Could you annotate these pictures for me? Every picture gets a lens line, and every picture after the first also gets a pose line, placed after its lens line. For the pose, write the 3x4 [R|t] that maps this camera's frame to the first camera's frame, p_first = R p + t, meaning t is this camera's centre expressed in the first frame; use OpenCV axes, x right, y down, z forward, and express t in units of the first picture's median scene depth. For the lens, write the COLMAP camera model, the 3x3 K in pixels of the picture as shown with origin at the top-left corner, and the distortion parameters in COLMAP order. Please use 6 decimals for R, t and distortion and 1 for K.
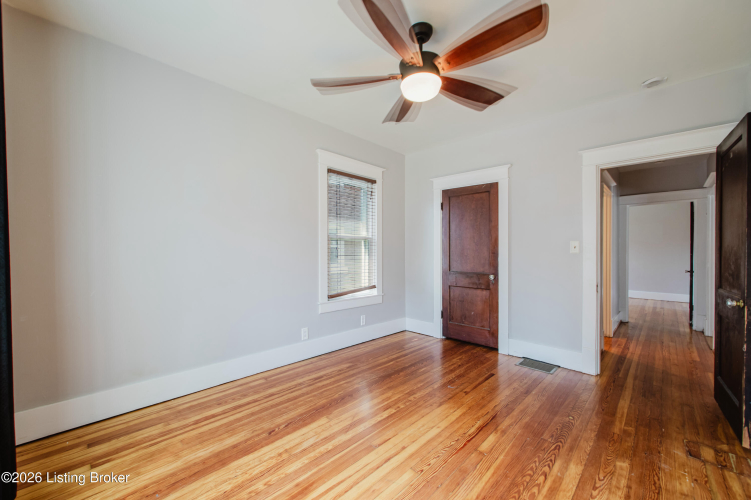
lens RADIAL K [[302.1, 0, 372.9], [0, 302.1, 253.4], [0, 0, 1]] dist [0.004016, -0.000503]
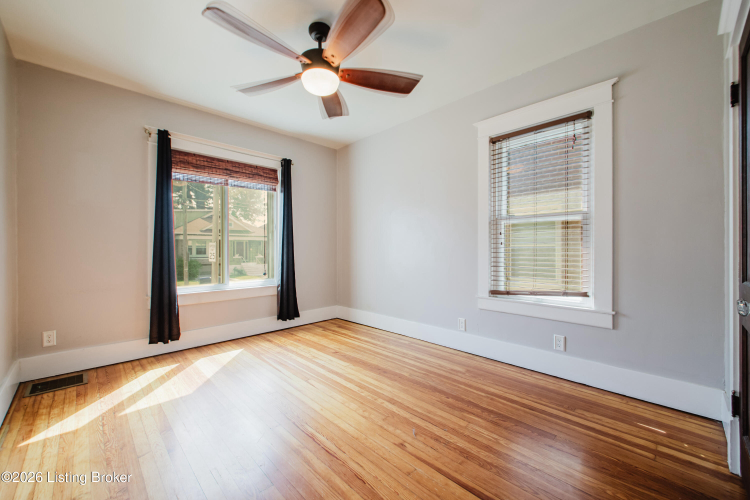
lens RADIAL K [[301.7, 0, 372.4], [0, 301.7, 253.4], [0, 0, 1]] dist [0.004016, -0.000503]
pose [[-0.041705, 0.004446, -0.999120, 0.776994], [-0.005227, 0.999975, 0.004668, 0.038228], [0.999116, 0.005417, -0.041680, 0.784510]]
